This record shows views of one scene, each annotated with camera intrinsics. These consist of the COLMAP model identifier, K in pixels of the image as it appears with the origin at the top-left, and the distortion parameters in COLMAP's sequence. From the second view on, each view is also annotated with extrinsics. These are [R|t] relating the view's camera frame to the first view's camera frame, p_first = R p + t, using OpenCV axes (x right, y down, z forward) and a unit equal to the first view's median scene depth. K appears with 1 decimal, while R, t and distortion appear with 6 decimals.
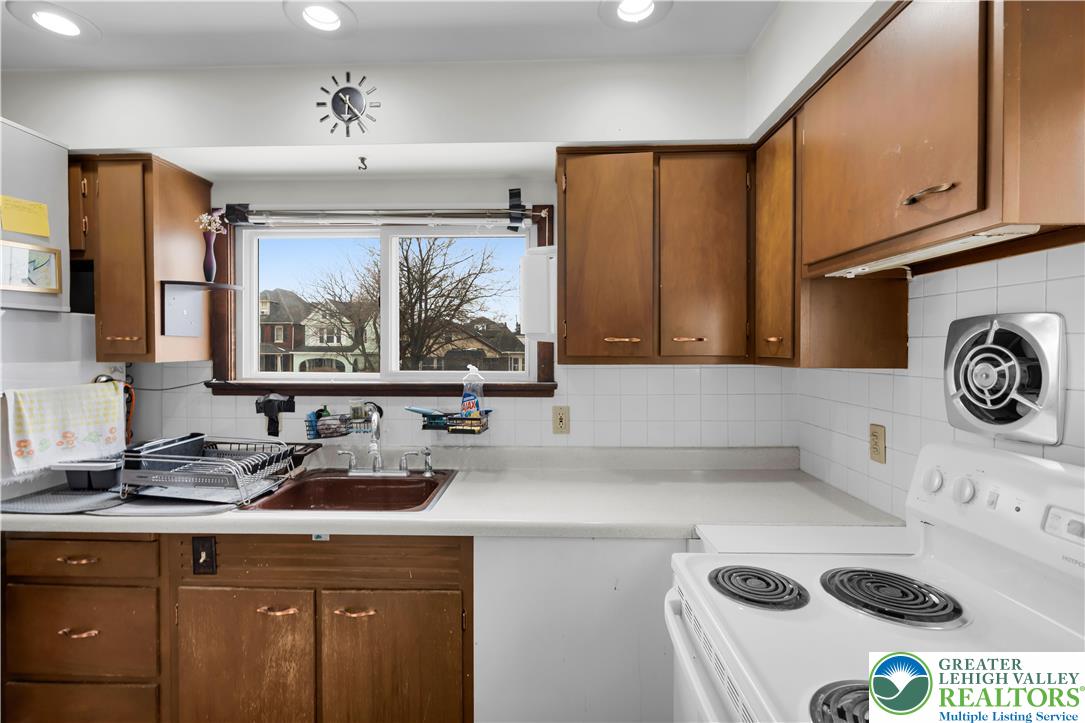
lens RADIAL K [[485.5, 0, 521.8], [0, 485.5, 354.2], [0, 0, 1]] dist [-0.004092, 0.000253]
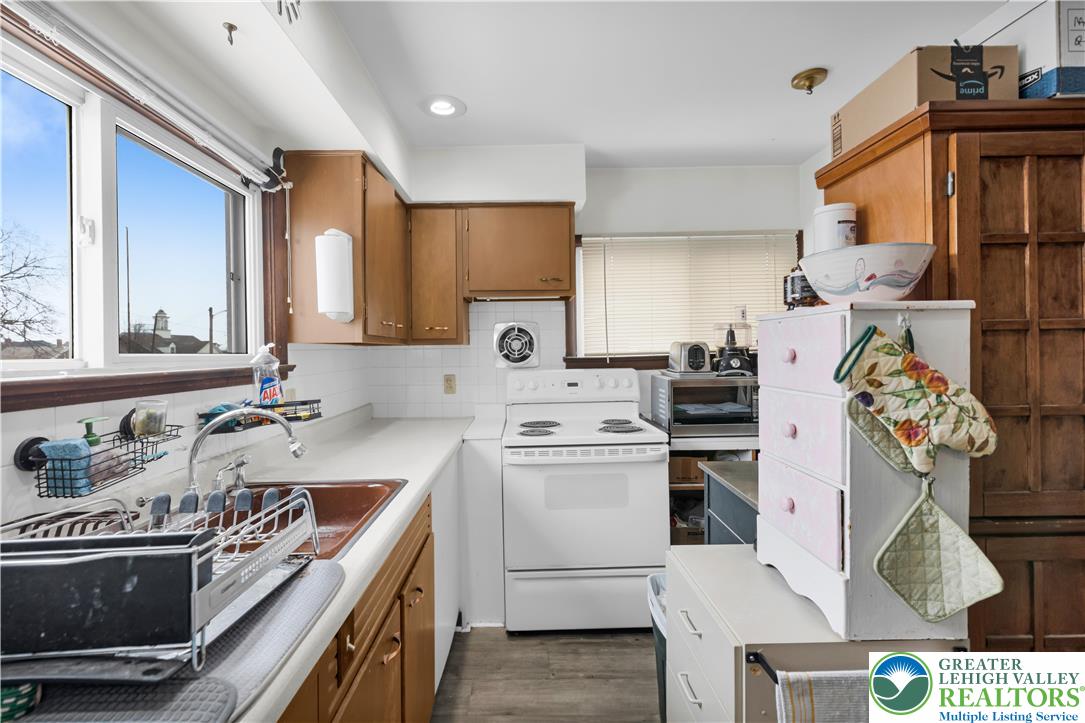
lens RADIAL K [[485.5, 0, 521.8], [0, 485.5, 354.2], [0, 0, 1]] dist [-0.004092, 0.000253]
pose [[-0.049015, -0.000127, 0.998798, -1.242325], [0.028791, 0.999584, 0.001540, 0.067308], [-0.998383, 0.028832, -0.048991, 0.798872]]
